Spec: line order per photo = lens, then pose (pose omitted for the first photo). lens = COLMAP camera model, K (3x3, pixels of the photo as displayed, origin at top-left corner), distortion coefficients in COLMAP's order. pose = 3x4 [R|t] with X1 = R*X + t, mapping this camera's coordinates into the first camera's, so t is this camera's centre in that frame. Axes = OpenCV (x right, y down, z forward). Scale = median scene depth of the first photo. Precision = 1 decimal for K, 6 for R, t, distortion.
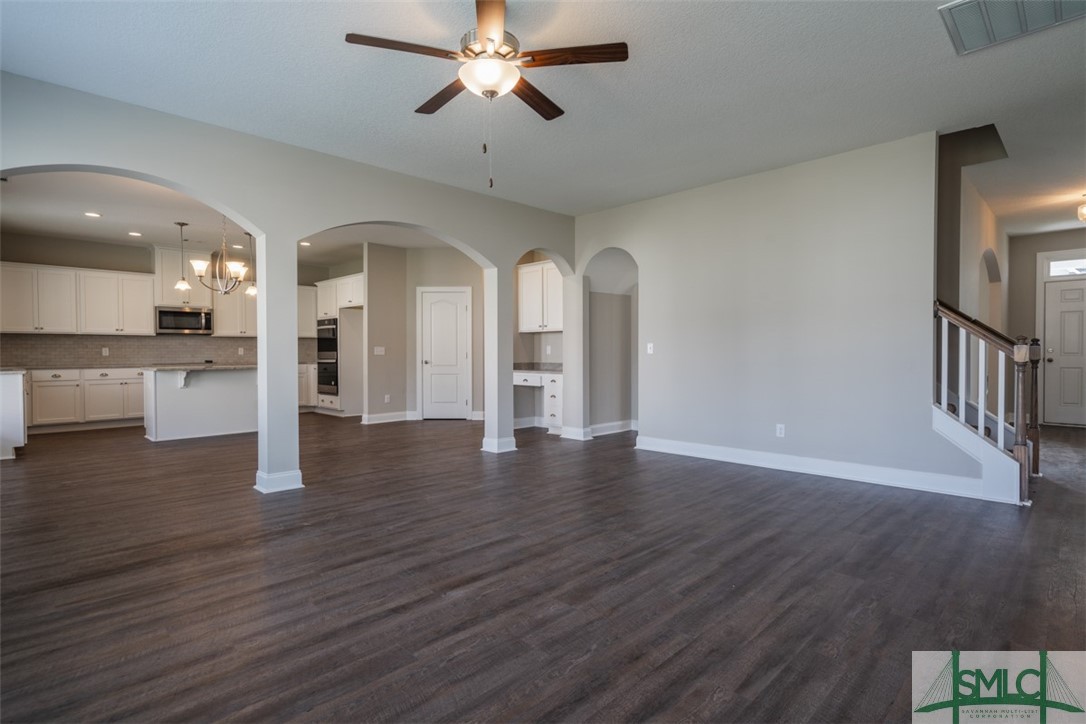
lens RADIAL K [[546.4, 0, 547.5], [0, 546.4, 357.9], [0, 0, 1]] dist [0.004125, -0.001520]
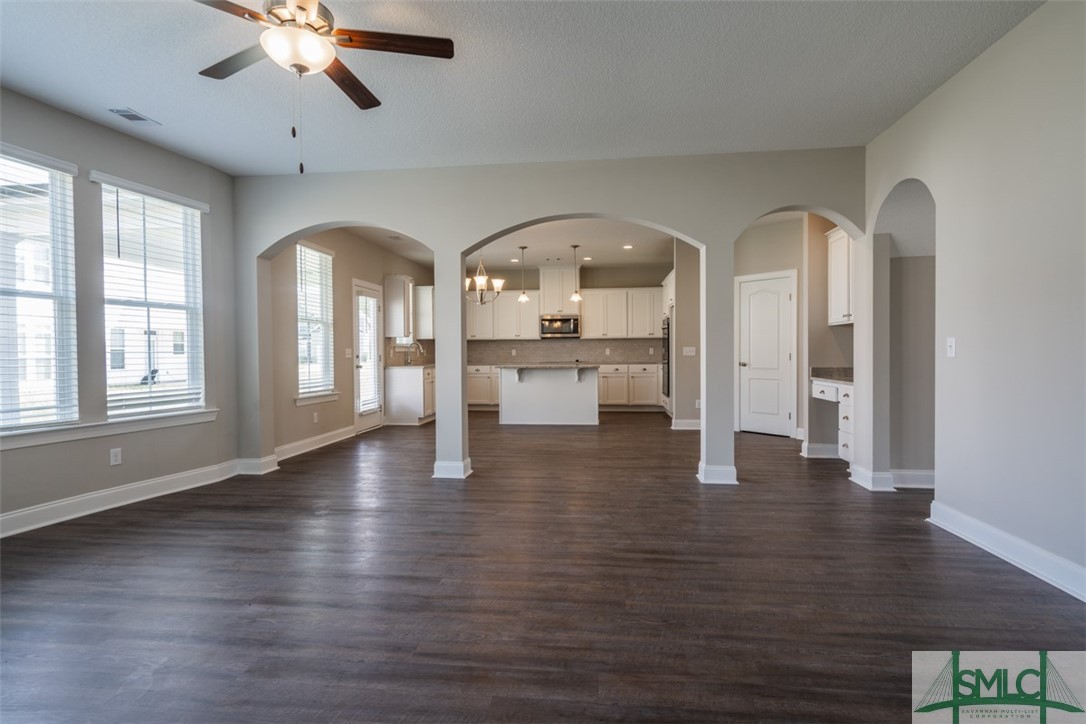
lens RADIAL K [[546.4, 0, 540.8], [0, 546.4, 362.0], [0, 0, 1]] dist [0.004125, -0.001520]
pose [[0.615176, 0.013195, -0.788280, 0.333868], [-0.004806, 0.999904, 0.012986, -0.006912], [0.788375, -0.004200, 0.615180, 0.299418]]
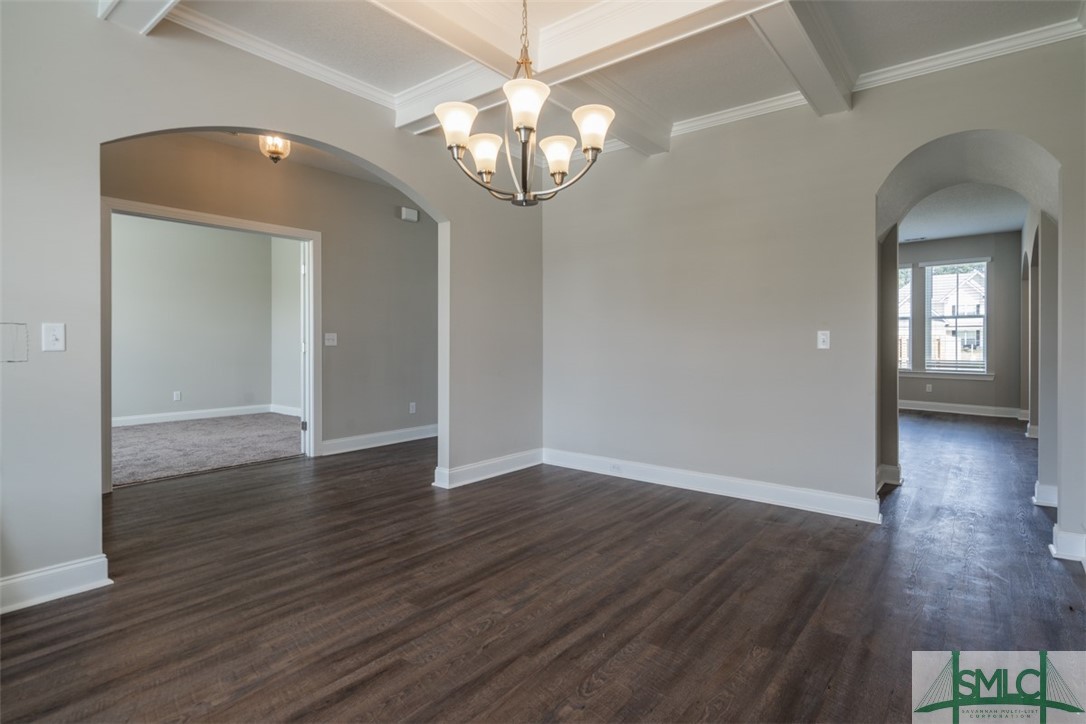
lens RADIAL K [[546.4, 0, 562.4], [0, 546.4, 352.0], [0, 0, 1]] dist [0.004125, -0.001520]
pose [[-0.992620, 0.005263, -0.121154, 0.618503], [0.001317, 0.999467, 0.032626, -0.025466], [0.121261, 0.032226, -0.992097, 1.508861]]
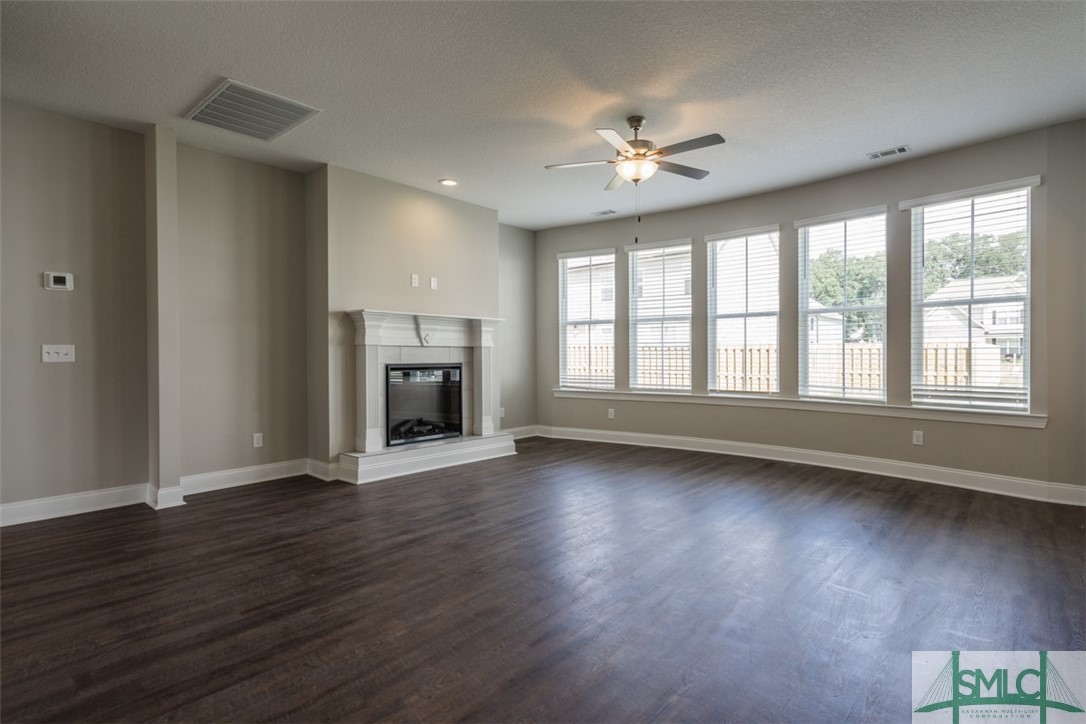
lens RADIAL K [[546.4, 0, 549.5], [0, 546.4, 370.2], [0, 0, 1]] dist [0.004125, -0.001520]
pose [[-0.998211, 0.010345, -0.058893, 0.088813], [0.007751, 0.998997, 0.044102, -0.014770], [0.059290, 0.043567, -0.997290, 0.974561]]
